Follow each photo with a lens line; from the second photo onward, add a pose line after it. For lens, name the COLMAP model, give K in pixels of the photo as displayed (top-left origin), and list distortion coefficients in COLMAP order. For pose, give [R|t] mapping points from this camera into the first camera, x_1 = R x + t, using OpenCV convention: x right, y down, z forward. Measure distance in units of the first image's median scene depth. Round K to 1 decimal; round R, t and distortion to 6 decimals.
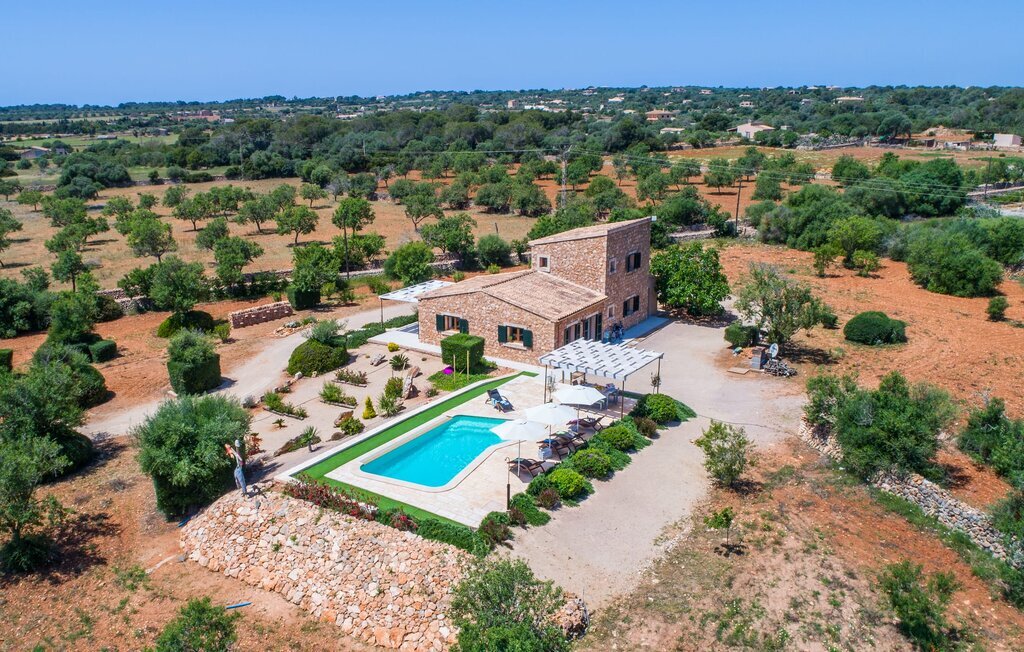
lens RADIAL K [[838.7, 0, 479.8], [0, 838.7, 326.3], [0, 0, 1]] dist [-0.005655, -0.002266]
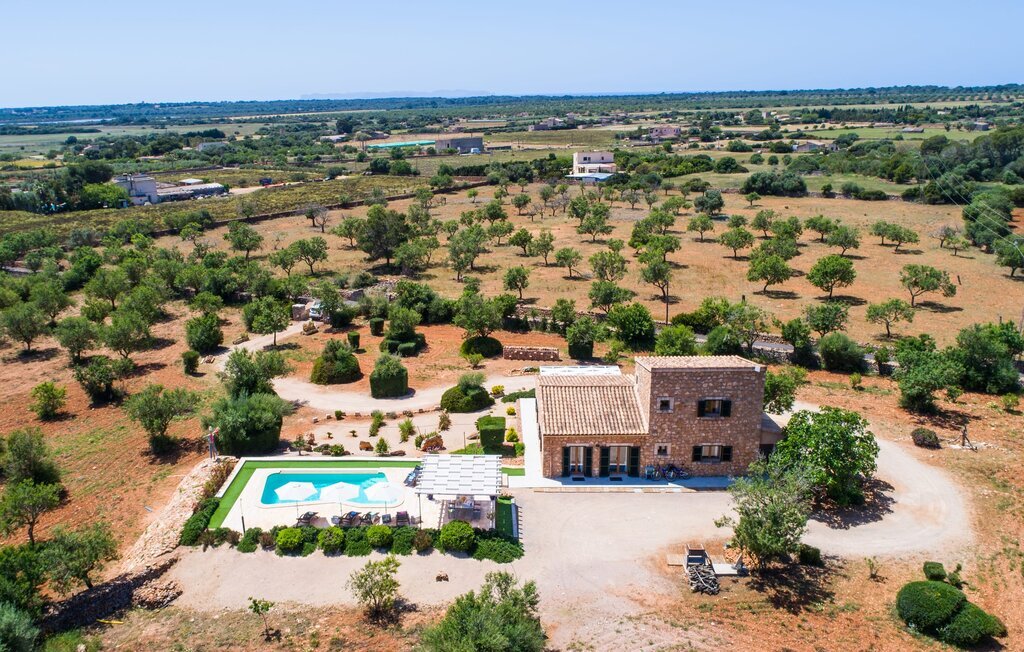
lens RADIAL K [[838.7, 0, 479.8], [0, 838.7, 326.3], [0, 0, 1]] dist [-0.005655, -0.002266]
pose [[0.524218, 0.242528, -0.816318, 0.752548], [-0.209183, 0.965891, 0.152633, -0.242859], [0.825492, 0.090747, 0.557071, 0.274091]]
